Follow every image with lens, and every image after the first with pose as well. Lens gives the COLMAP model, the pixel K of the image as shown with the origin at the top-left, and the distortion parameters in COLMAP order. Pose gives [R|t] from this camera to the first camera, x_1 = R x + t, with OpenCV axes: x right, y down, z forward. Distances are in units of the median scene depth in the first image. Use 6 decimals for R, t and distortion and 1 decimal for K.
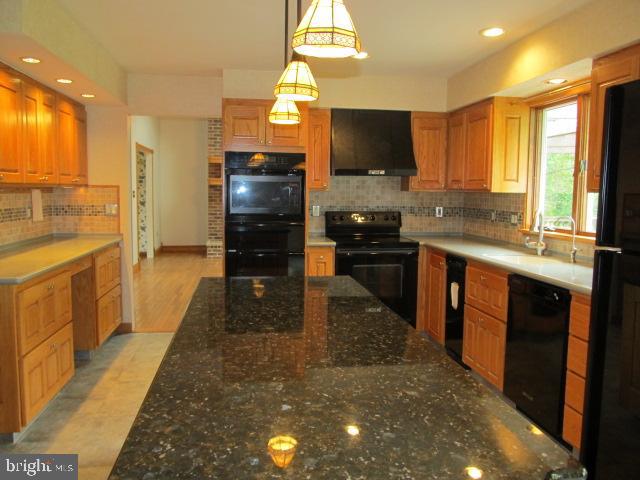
lens RADIAL K [[529.7, 0, 317.6], [0, 529.7, 237.3], [0, 0, 1]] dist [-0.059406, 0.021220]
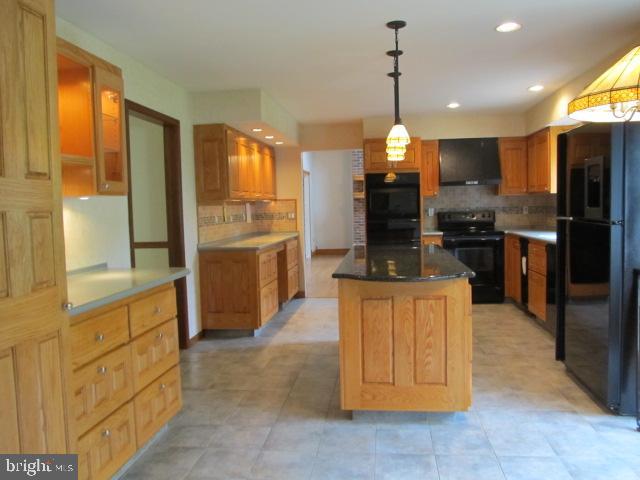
lens RADIAL K [[529.7, 0, 320.2], [0, 529.7, 240.8], [0, 0, 1]] dist [-0.059406, 0.021220]
pose [[0.965344, -0.019249, -0.260271, 0.088006], [0.013848, 0.999649, -0.022570, 0.061133], [0.260614, 0.018184, 0.965272, -0.483567]]
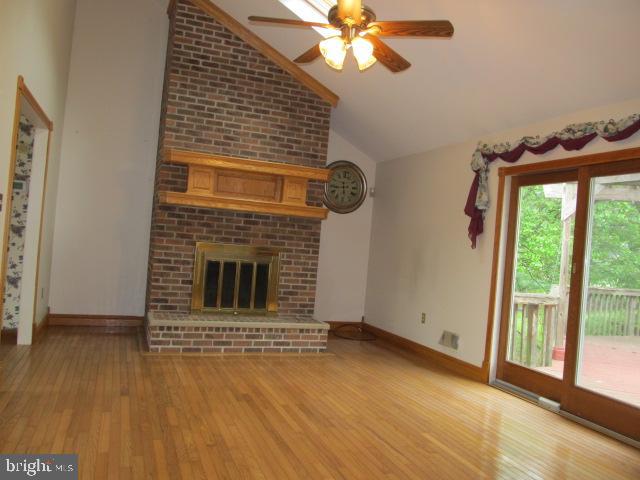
lens RADIAL K [[529.7, 0, 319.0], [0, 529.7, 237.3], [0, 0, 1]] dist [-0.059406, 0.021220]
pose [[0.974769, 0.070155, 0.211904, -0.373427], [-0.050805, 0.994139, -0.095423, -0.059347], [-0.217356, 0.082249, 0.972621, 1.085596]]
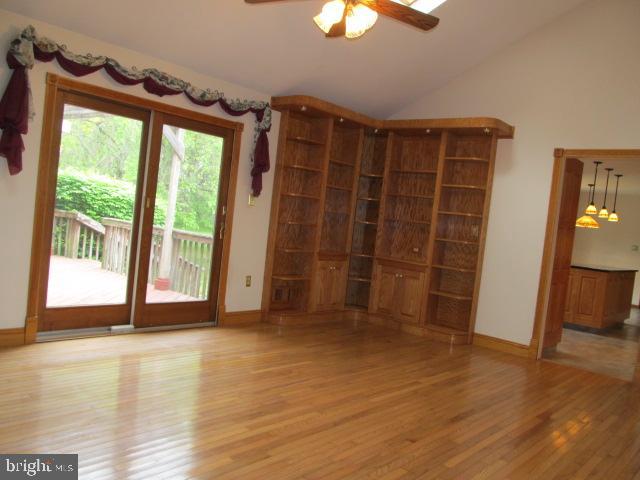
lens RADIAL K [[529.7, 0, 324.3], [0, 529.7, 236.7], [0, 0, 1]] dist [-0.059406, 0.021220]
pose [[-0.649411, -0.109107, 0.752570, -0.732158], [-0.050547, 0.993658, 0.100442, -0.165882], [-0.758756, 0.027188, -0.650808, 2.243319]]
